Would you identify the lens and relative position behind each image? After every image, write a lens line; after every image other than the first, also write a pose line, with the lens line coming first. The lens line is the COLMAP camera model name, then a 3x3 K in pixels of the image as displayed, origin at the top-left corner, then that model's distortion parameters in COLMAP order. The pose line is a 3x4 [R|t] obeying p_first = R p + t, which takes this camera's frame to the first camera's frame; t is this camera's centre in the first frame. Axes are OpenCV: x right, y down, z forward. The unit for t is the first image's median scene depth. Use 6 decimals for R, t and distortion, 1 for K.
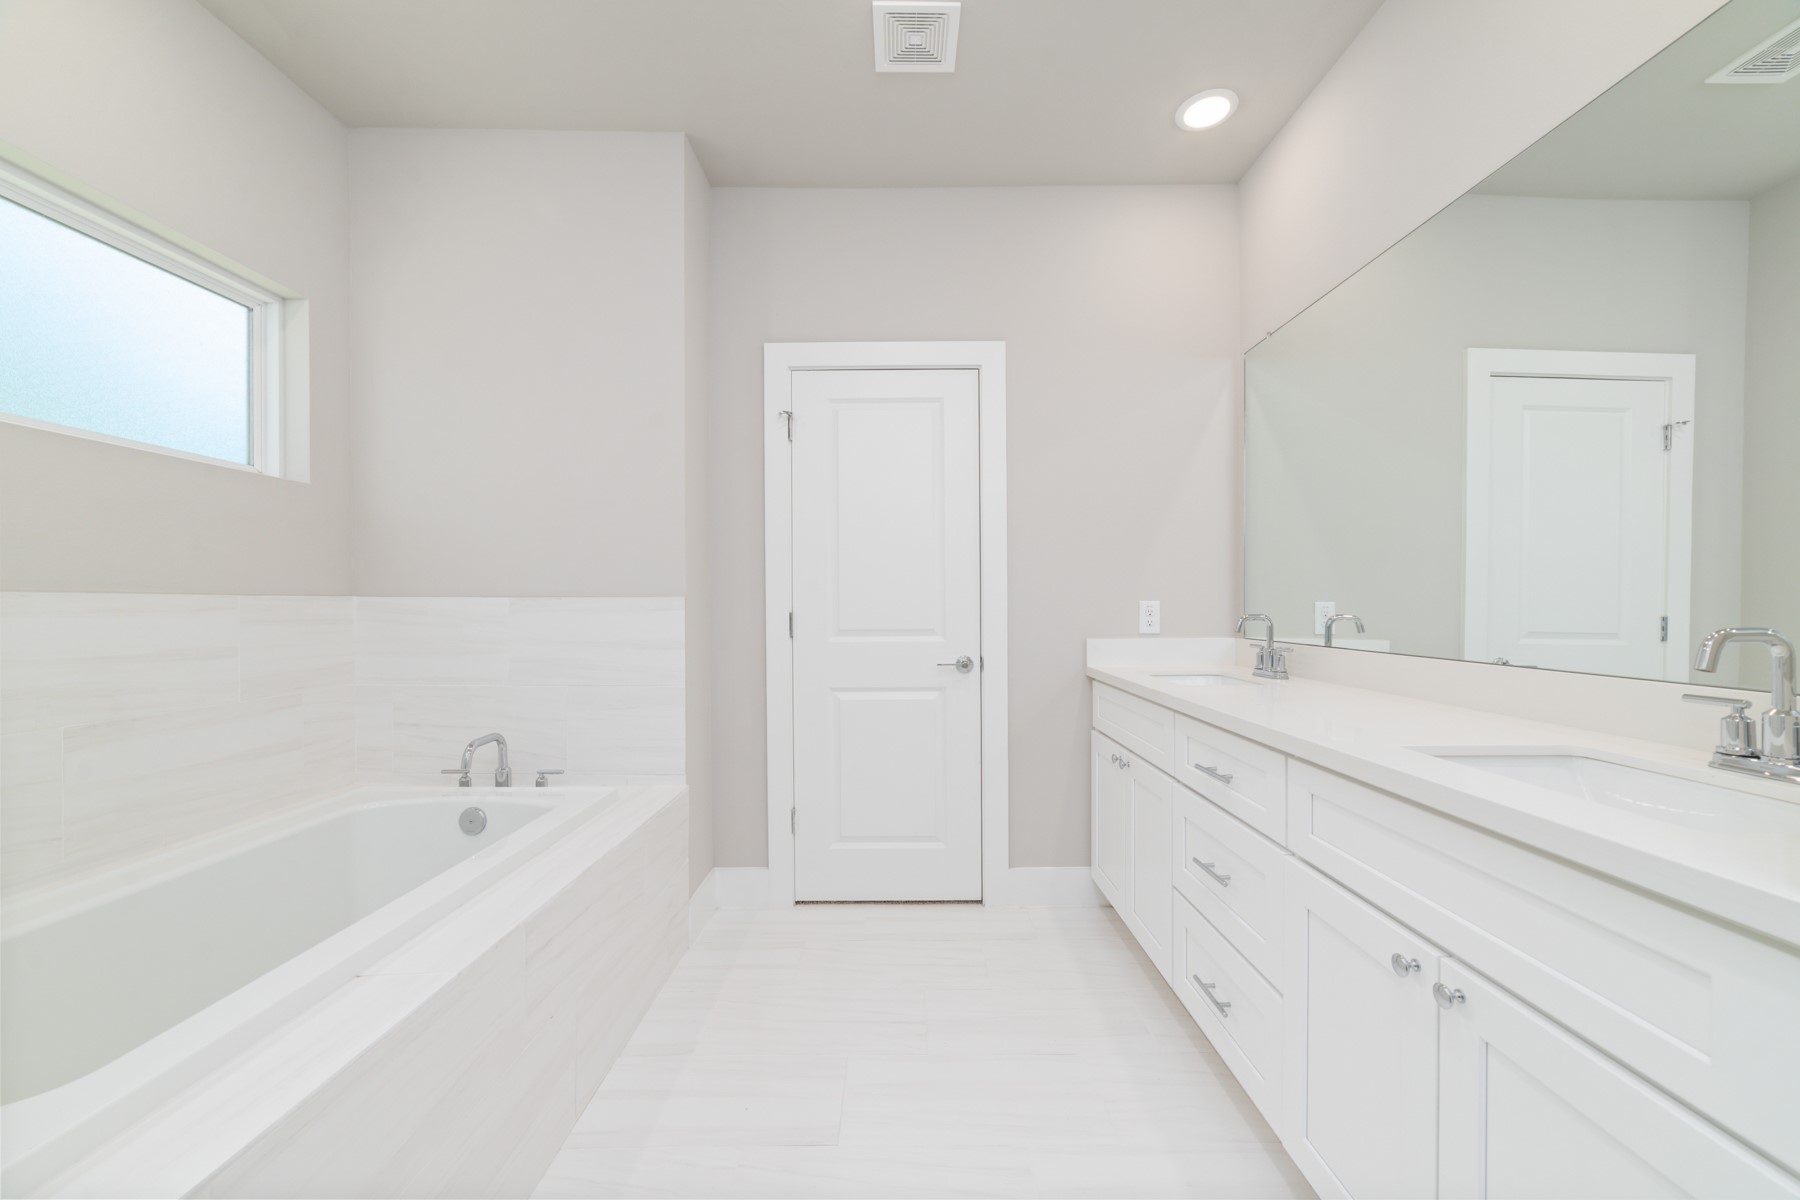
lens RADIAL K [[688.2, 0, 902.1], [0, 688.2, 604.7], [0, 0, 1]] dist [-0.022164, 0.007926]
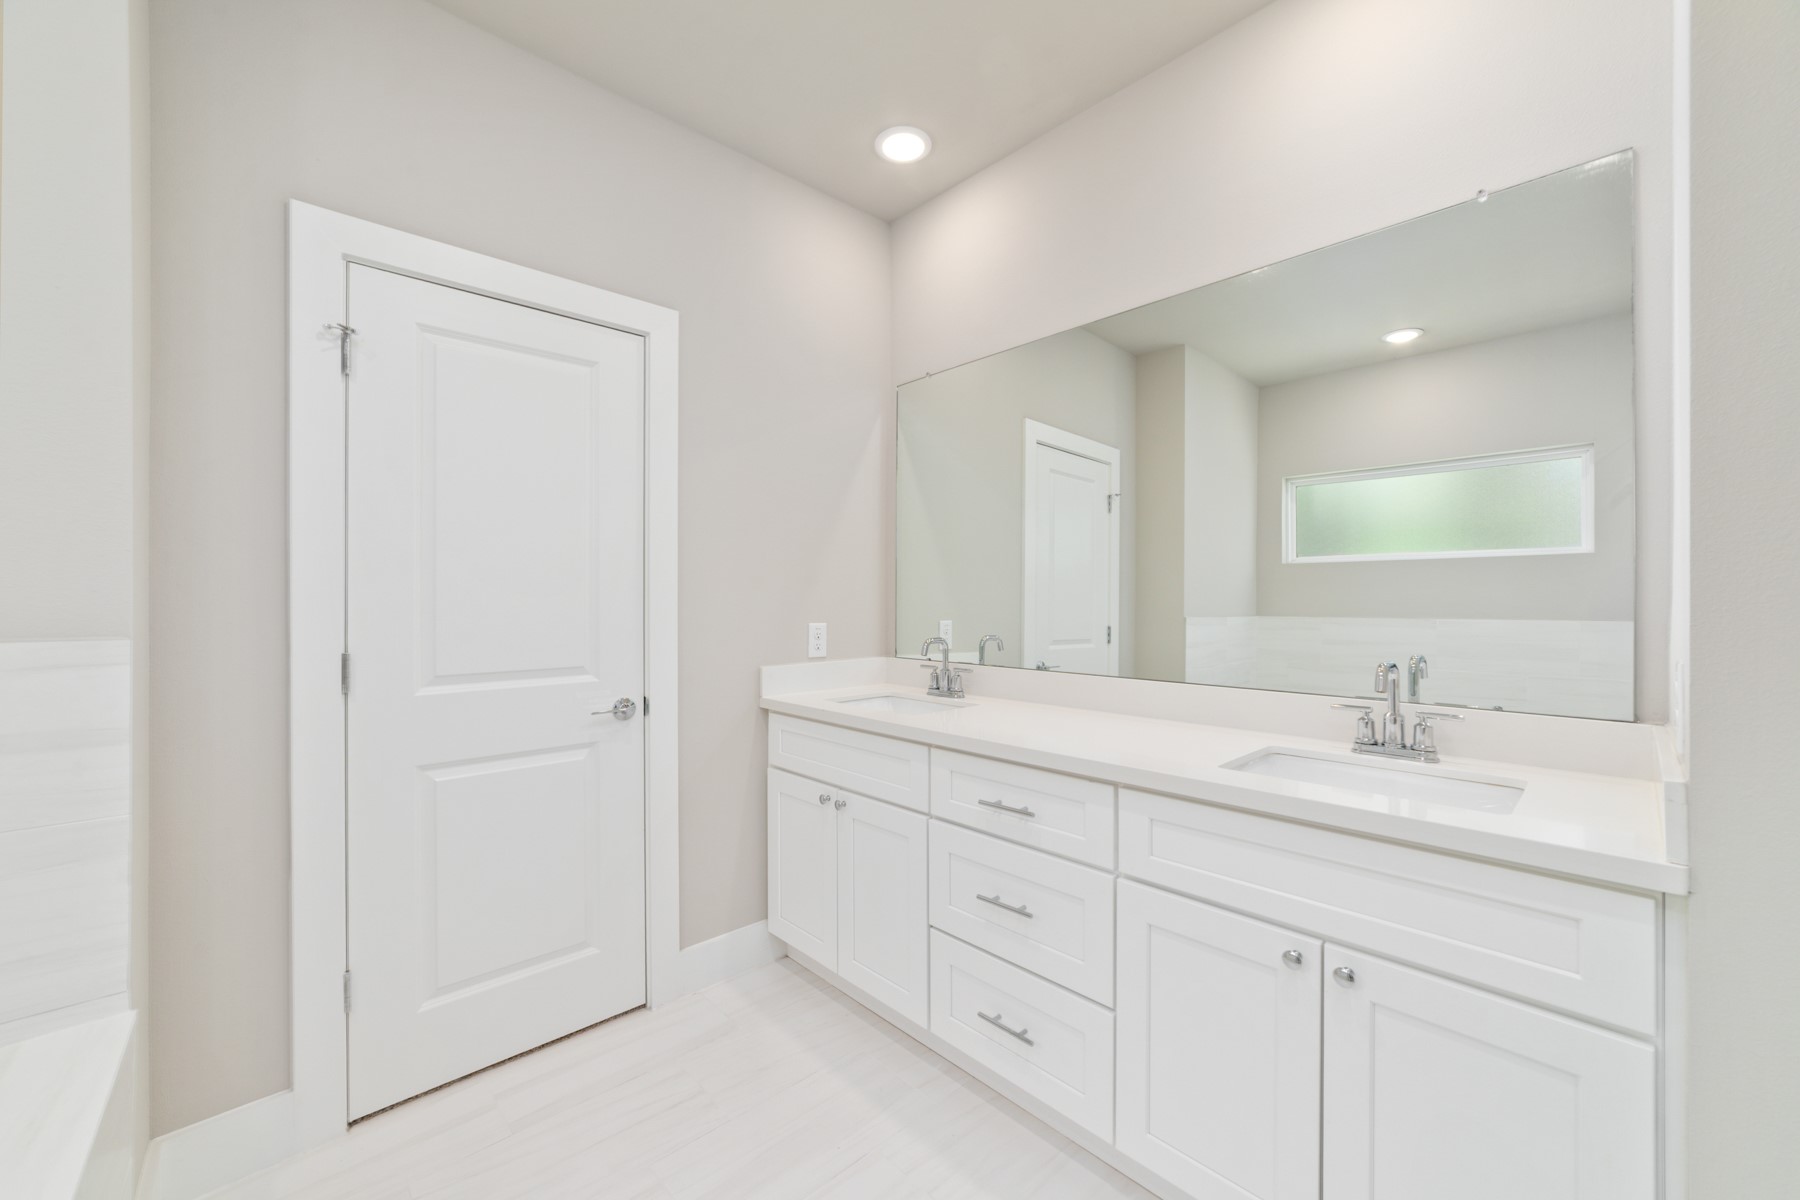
lens RADIAL K [[692.5, 0, 905.5], [0, 692.5, 598.3], [0, 0, 1]] dist [-0.024273, 0.008186]
pose [[0.734035, 0.004120, 0.679099, -0.207826], [0.000993, 0.999974, -0.007140, -0.033459], [-0.679111, 0.005915, 0.734012, 0.210630]]
